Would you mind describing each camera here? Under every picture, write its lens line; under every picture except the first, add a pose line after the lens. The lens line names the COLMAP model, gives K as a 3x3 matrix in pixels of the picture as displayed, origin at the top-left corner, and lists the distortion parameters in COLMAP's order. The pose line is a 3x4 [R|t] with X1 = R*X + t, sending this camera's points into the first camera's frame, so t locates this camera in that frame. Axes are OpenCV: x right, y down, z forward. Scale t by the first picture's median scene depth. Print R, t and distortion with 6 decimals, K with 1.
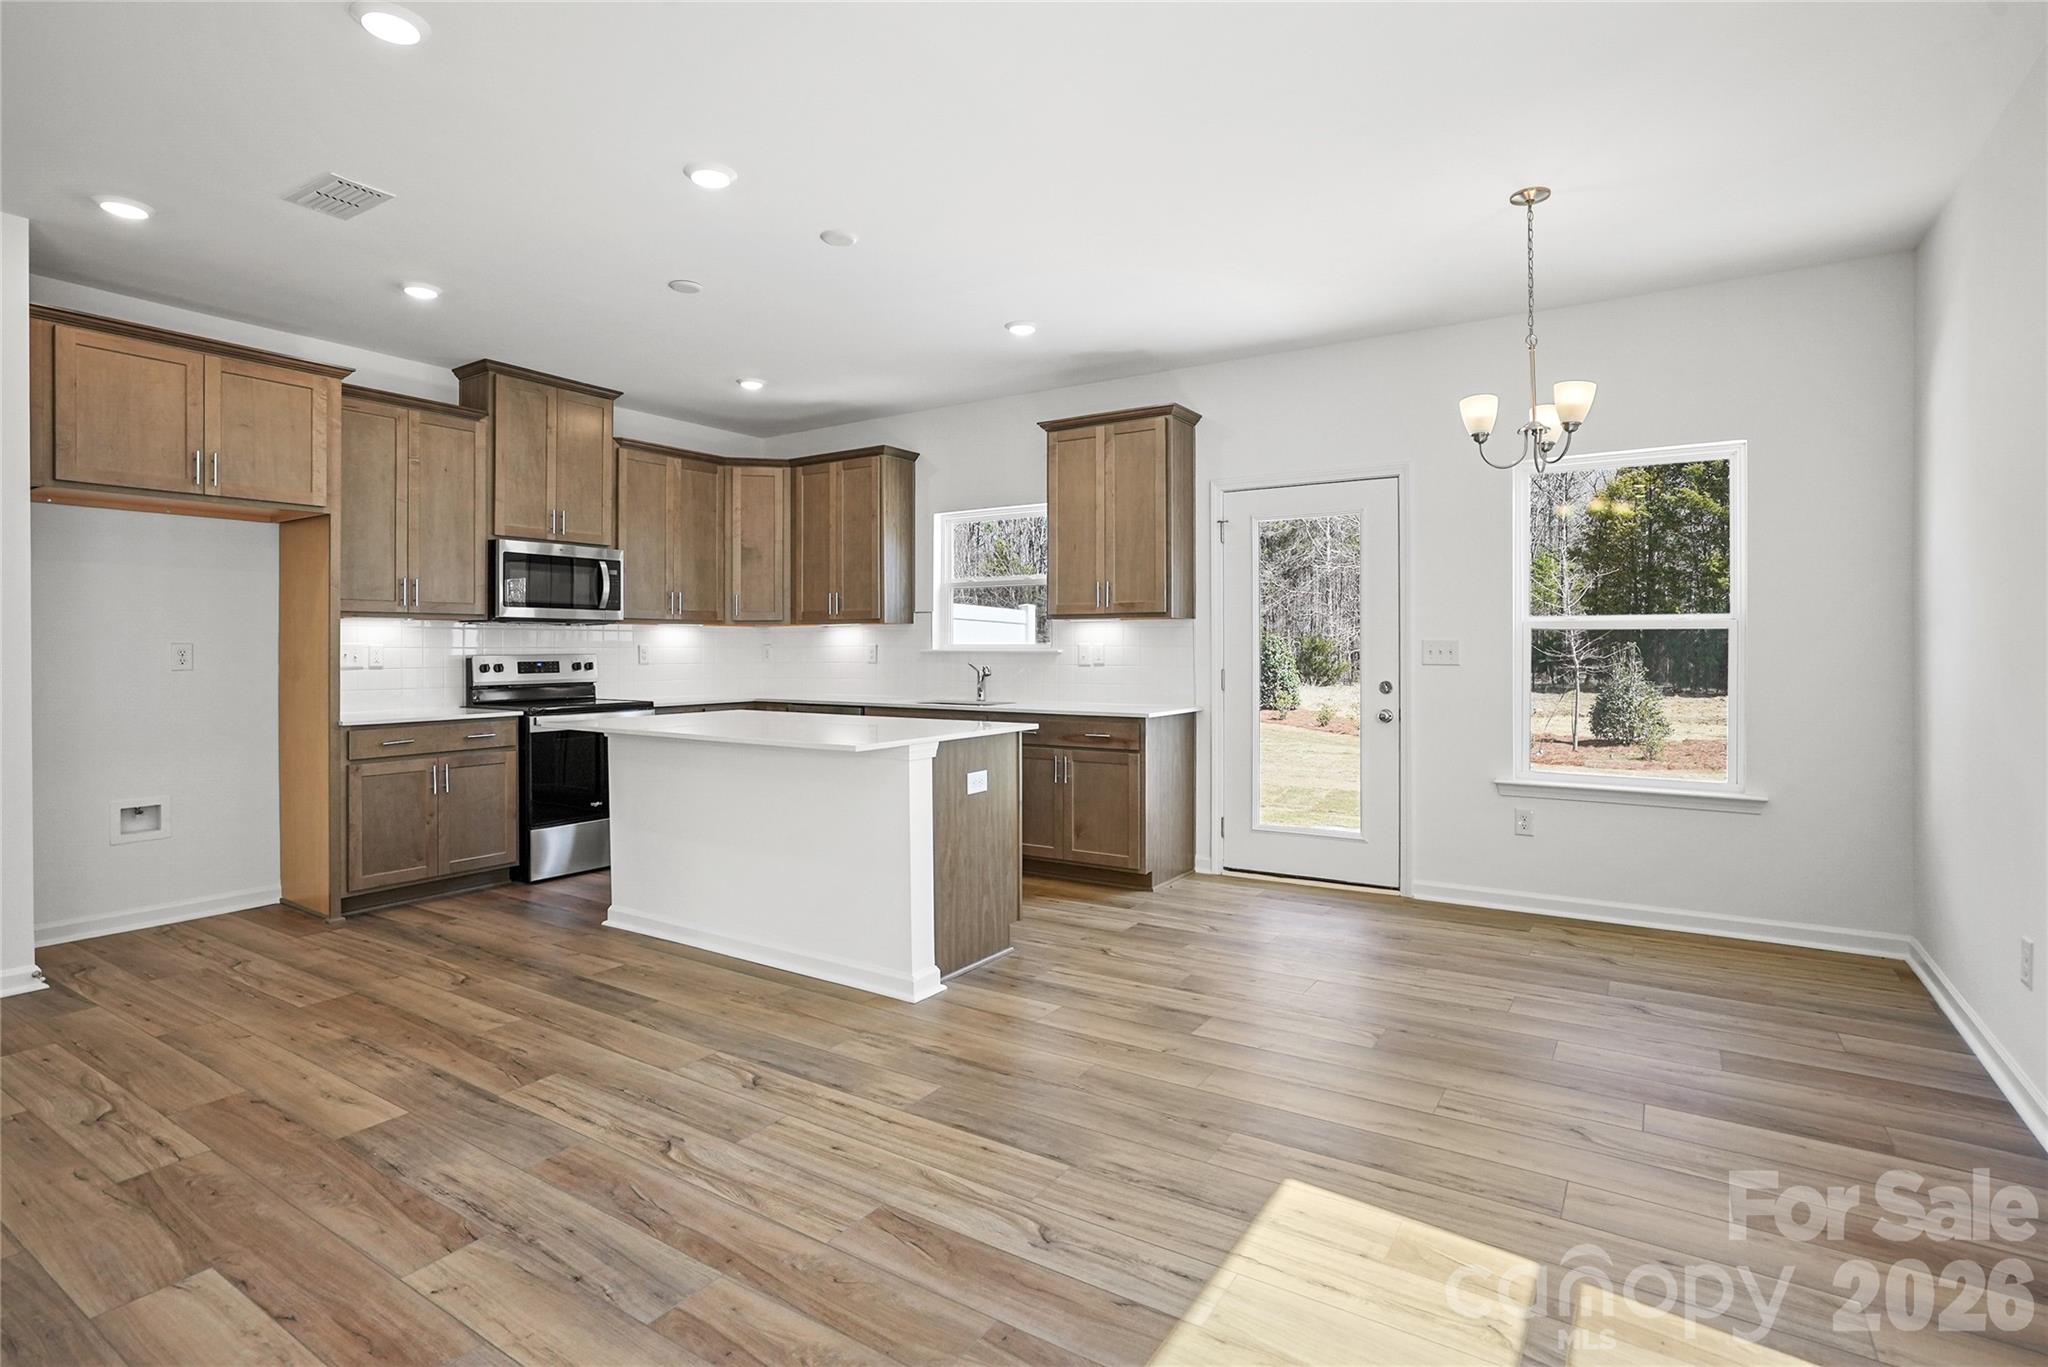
lens RADIAL K [[1006.8, 0, 1026.6], [0, 1006.8, 653.7], [0, 0, 1]] dist [-0.051112, 0.023808]
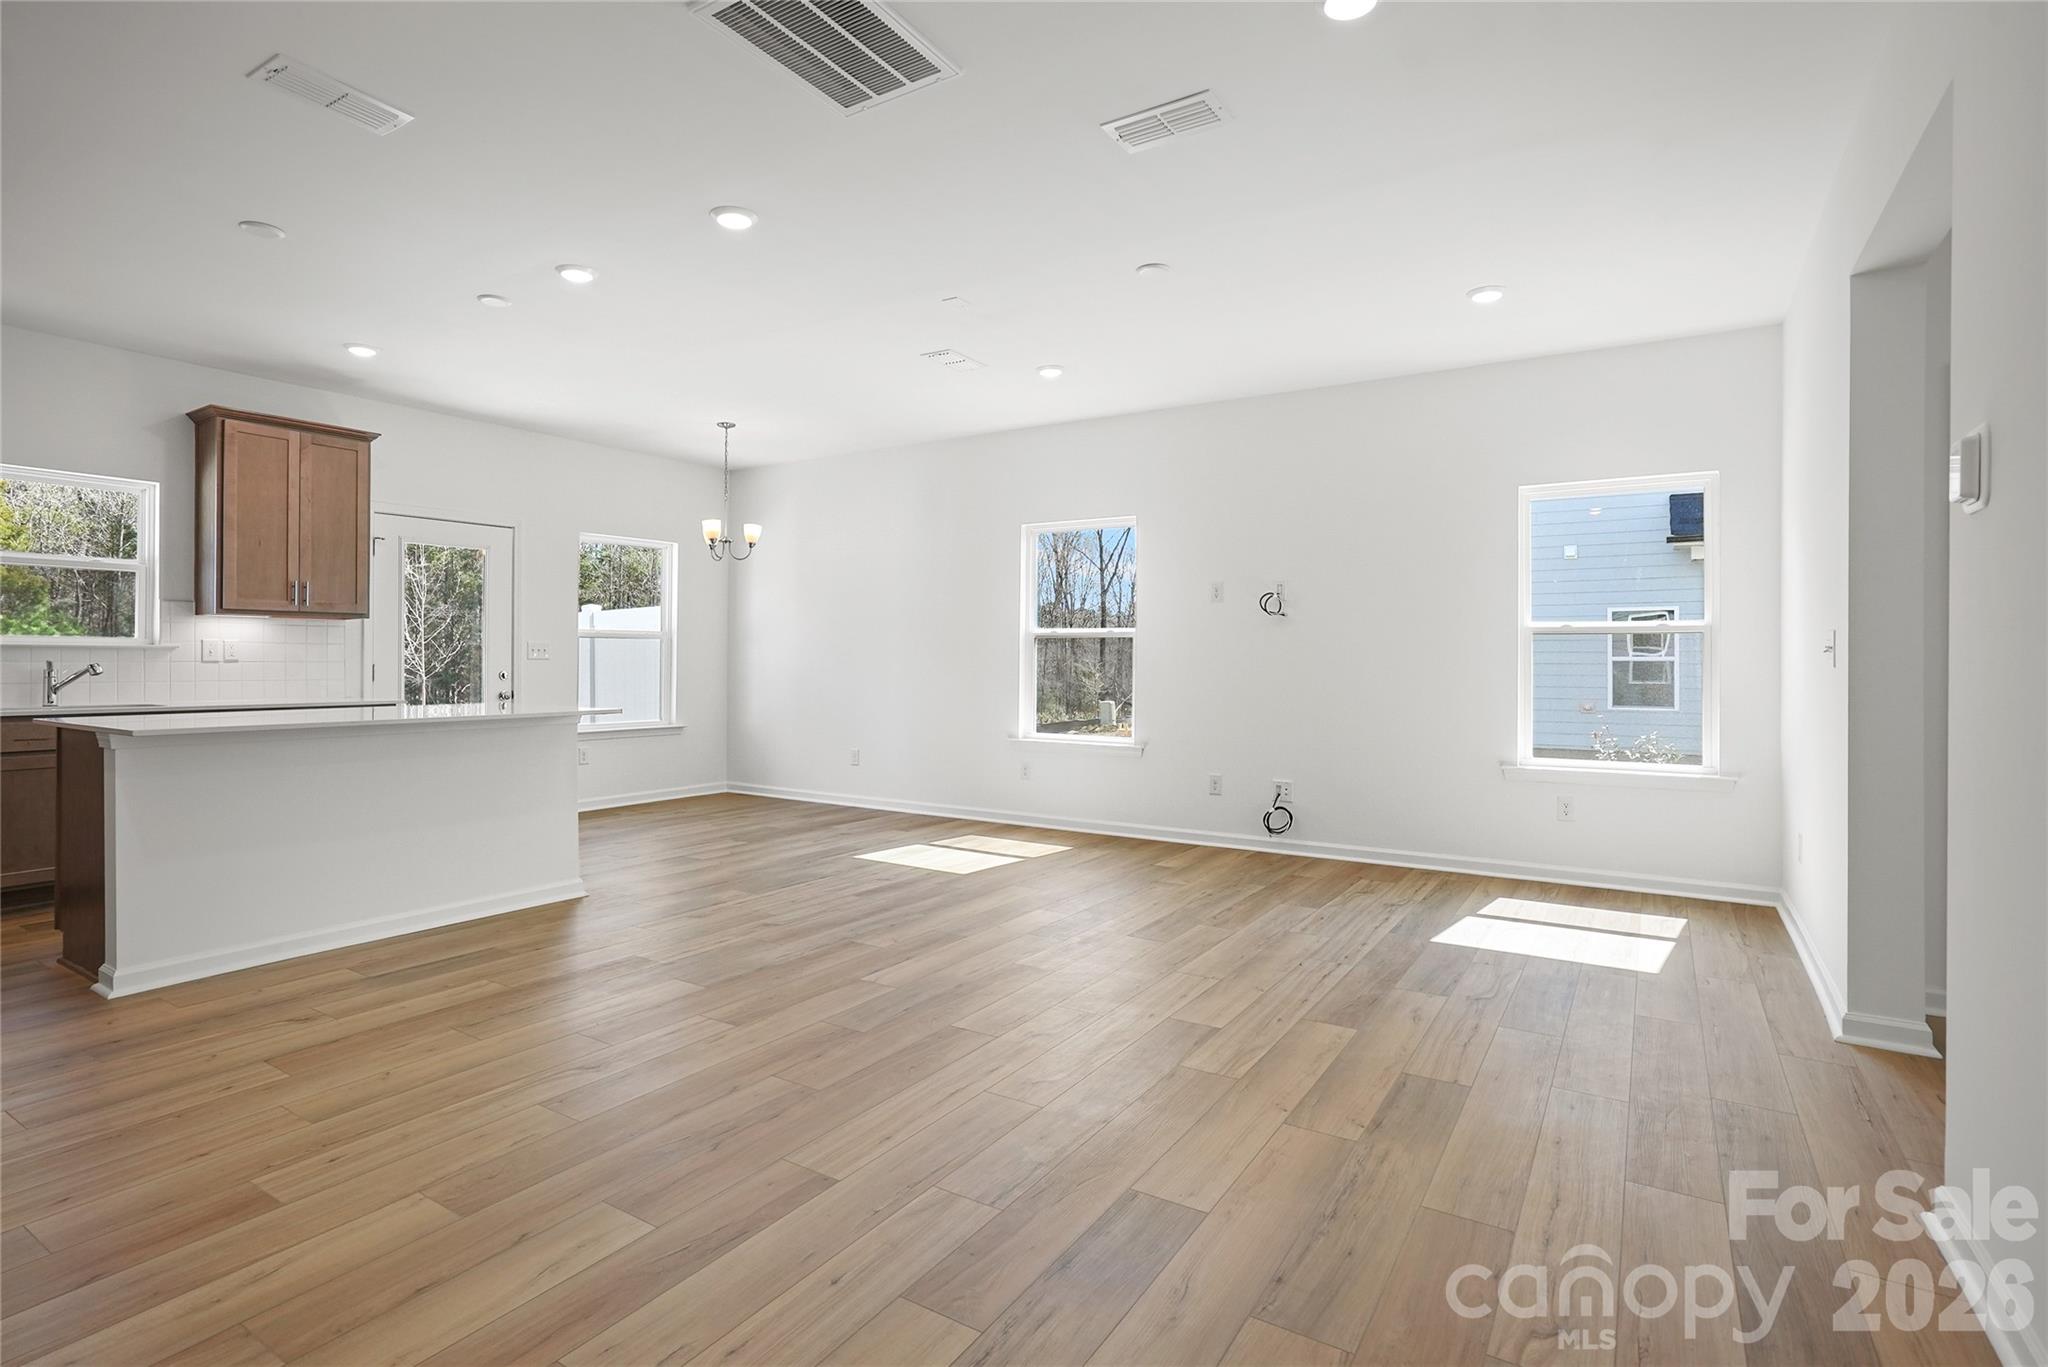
lens RADIAL K [[1006.8, 0, 1026.6], [0, 1006.8, 653.7], [0, 0, 1]] dist [-0.051112, 0.023808]
pose [[-0.003079, 0.006167, 0.999976, -1.620930], [0.000796, 0.999981, -0.006164, 0.019118], [-0.999995, 0.000777, -0.003084, 0.416195]]
